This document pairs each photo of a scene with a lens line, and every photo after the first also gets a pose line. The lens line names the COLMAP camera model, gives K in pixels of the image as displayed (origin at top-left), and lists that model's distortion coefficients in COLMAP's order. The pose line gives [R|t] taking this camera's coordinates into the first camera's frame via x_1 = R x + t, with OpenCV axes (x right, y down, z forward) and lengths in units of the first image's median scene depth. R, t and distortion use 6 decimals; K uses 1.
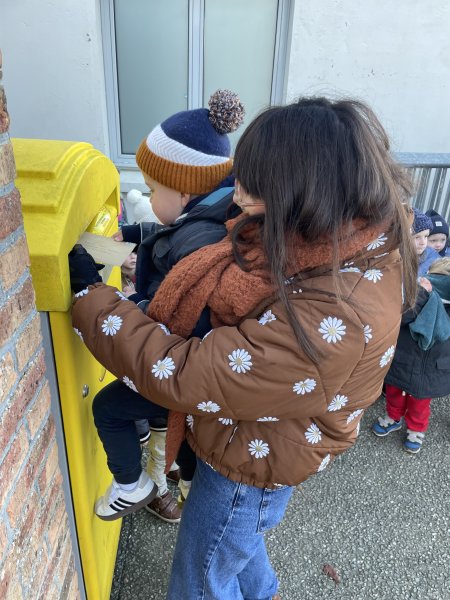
lens RADIAL K [[451.9, 0, 233.3], [0, 451.9, 304.3], [0, 0, 1]] dist [0.094391, -0.125660]
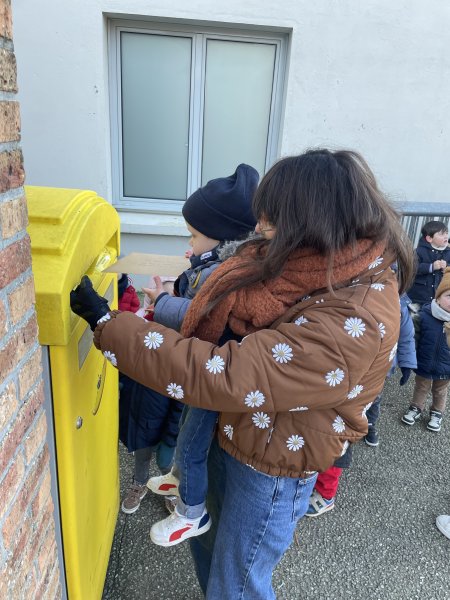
lens RADIAL K [[451.9, 0, 233.4], [0, 451.9, 305.6], [0, 0, 1]] dist [0.094391, -0.125660]
pose [[0.999799, 0.018891, 0.006731, 0.015311], [-0.018266, 0.996364, -0.083214, 0.003134], [-0.008278, 0.083074, 0.996509, -0.061225]]
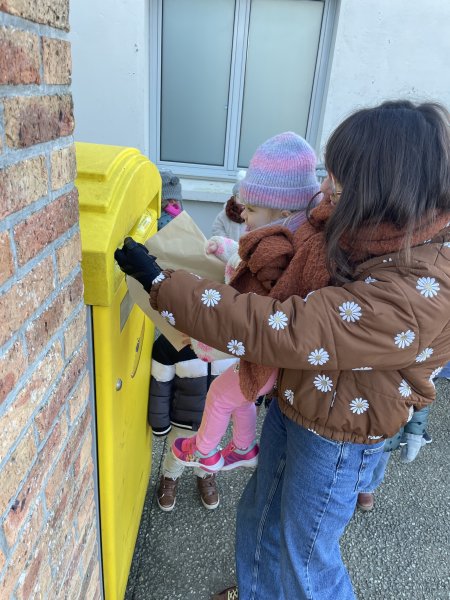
lens RADIAL K [[451.9, 0, 232.3], [0, 451.9, 299.0], [0, 0, 1]] dist [0.094391, -0.125660]
pose [[0.996588, 0.059181, -0.057531, -0.017603], [-0.060922, 0.997722, -0.028985, 0.008770], [0.055684, 0.032391, 0.997923, -0.020717]]
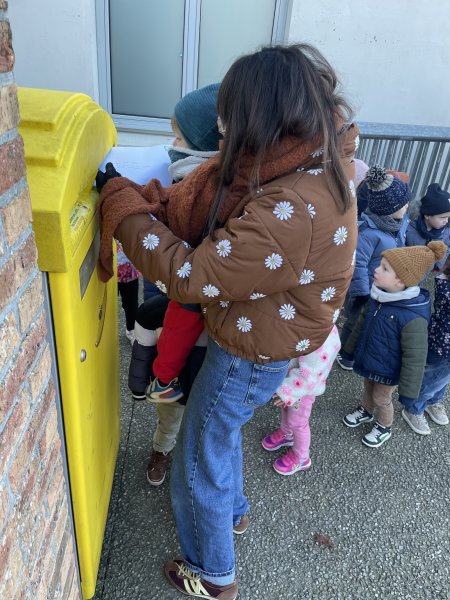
lens RADIAL K [[451.9, 0, 230.6], [0, 451.9, 303.4], [0, 0, 1]] dist [0.094391, -0.125660]
pose [[0.999117, 0.031205, 0.028122, -0.036095], [-0.032891, 0.997557, 0.061624, 0.007673], [-0.026130, -0.062495, 0.997703, 0.025738]]
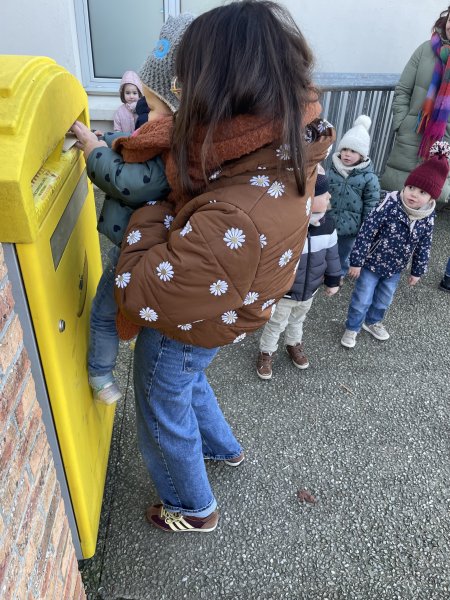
lens RADIAL K [[451.9, 0, 225.4], [0, 451.9, 300.5], [0, 0, 1]] dist [0.094391, -0.125660]
pose [[0.999811, -0.013610, 0.013891, 0.013142], [0.011675, 0.991322, 0.130936, 0.010793], [-0.015552, -0.130749, 0.991294, 0.028505]]
